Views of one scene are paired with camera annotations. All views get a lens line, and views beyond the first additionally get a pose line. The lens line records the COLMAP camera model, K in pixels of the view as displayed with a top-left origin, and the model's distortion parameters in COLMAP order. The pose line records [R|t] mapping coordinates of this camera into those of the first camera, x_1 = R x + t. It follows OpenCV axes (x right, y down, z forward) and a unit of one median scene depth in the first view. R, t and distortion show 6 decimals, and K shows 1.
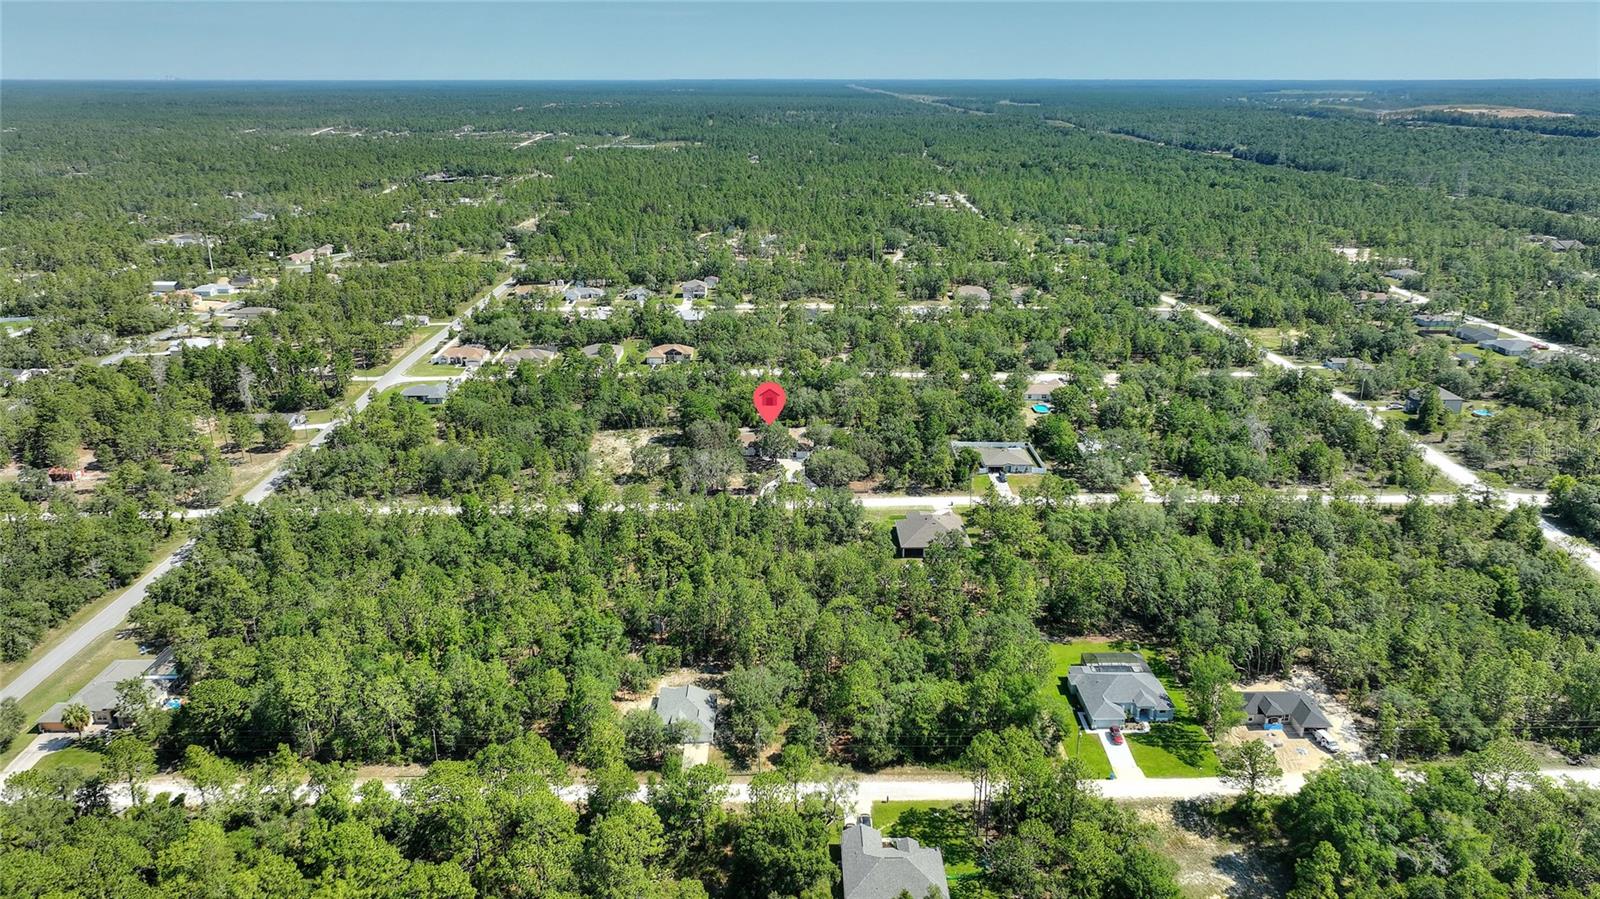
lens RADIAL K [[1111.8, 0, 803.5], [0, 1111.8, 451.9], [0, 0, 1]] dist [0.003119, 0.004123]
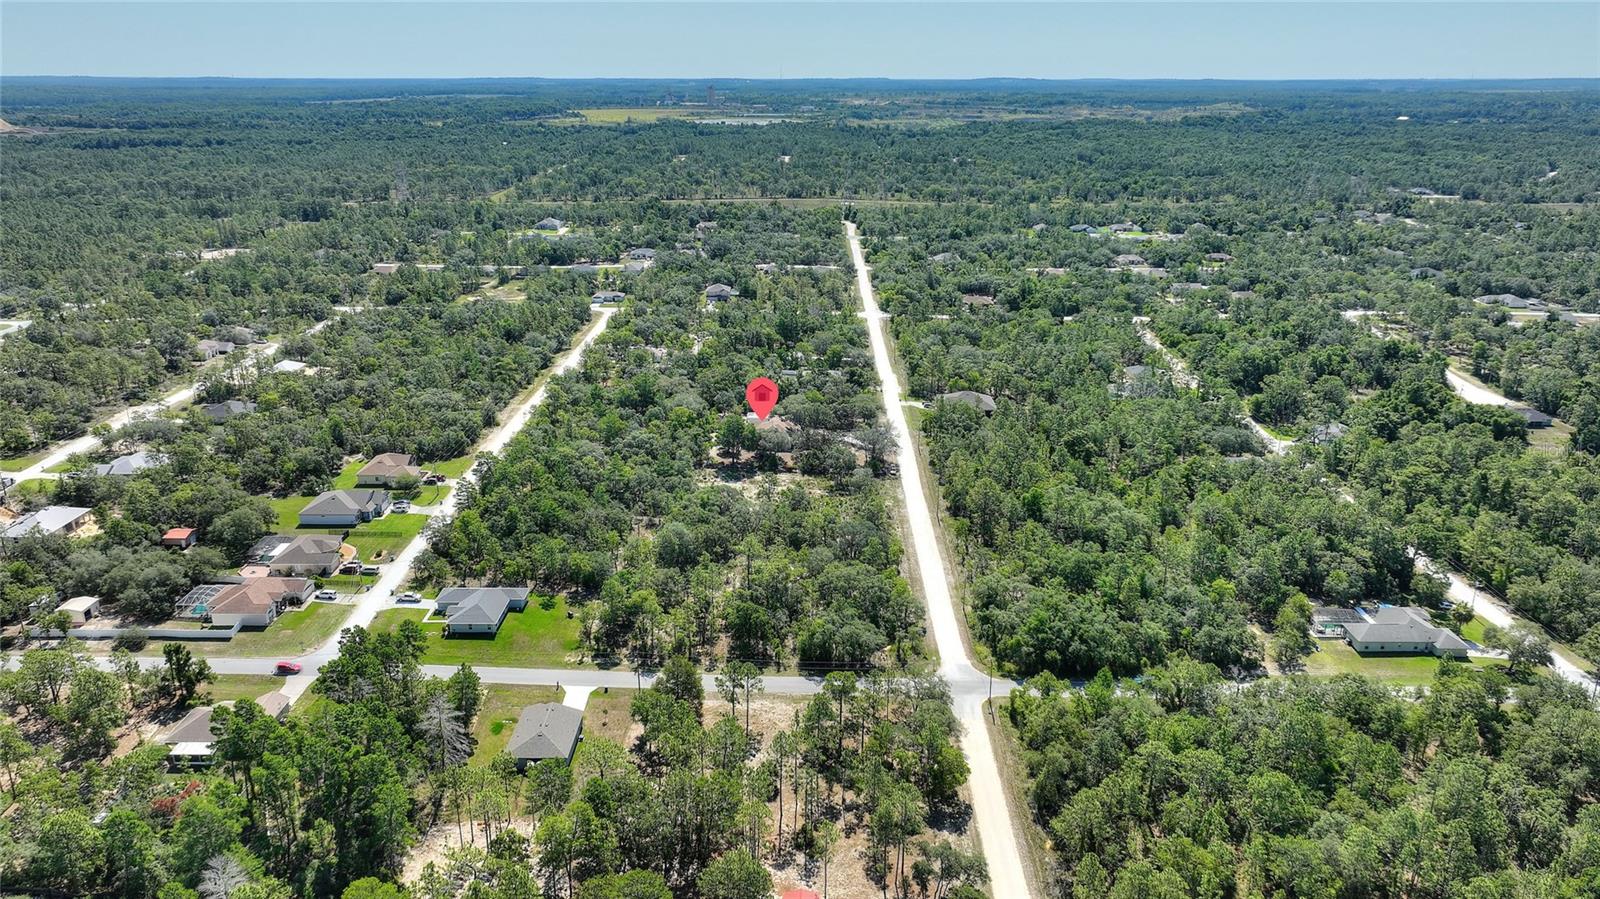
lens RADIAL K [[1111.8, 0, 803.5], [0, 1111.8, 451.9], [0, 0, 1]] dist [0.003119, 0.004123]
pose [[0.020871, -0.319770, 0.947265, -0.874392], [0.317307, 0.900606, 0.297027, -0.250871], [-0.948093, 0.294375, 0.120262, 0.741865]]
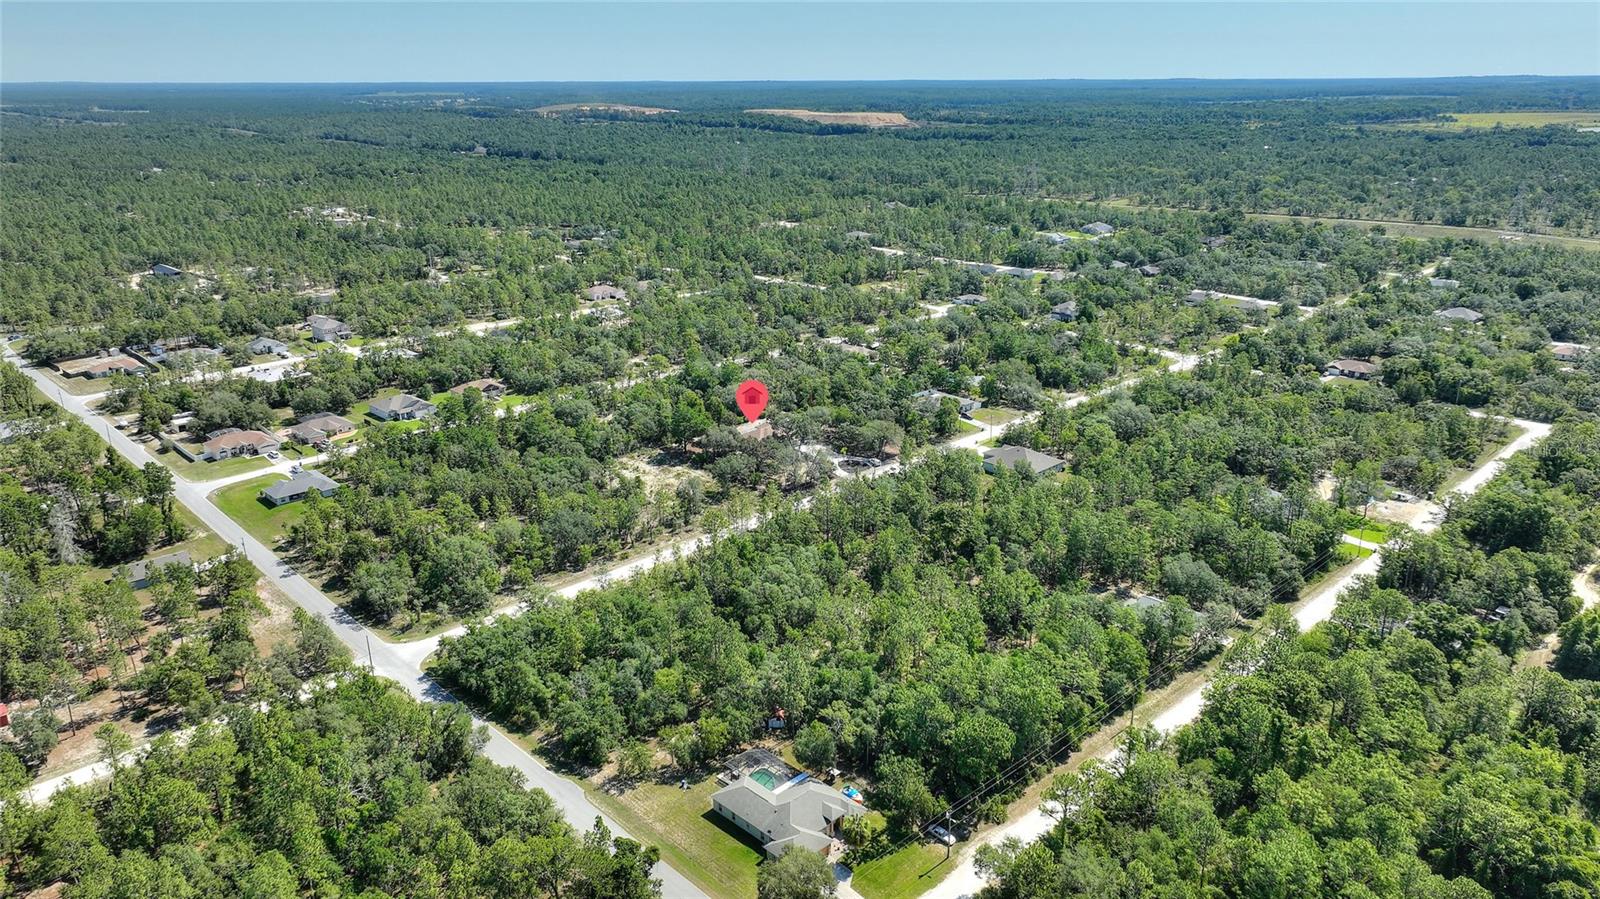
lens RADIAL K [[1111.8, 0, 803.5], [0, 1111.8, 451.9], [0, 0, 1]] dist [0.003119, 0.004123]
pose [[0.722891, -0.223032, 0.653977, -0.587348], [0.224488, 0.970937, 0.082984, -0.062897], [-0.653478, 0.086821, 0.751950, 0.184556]]
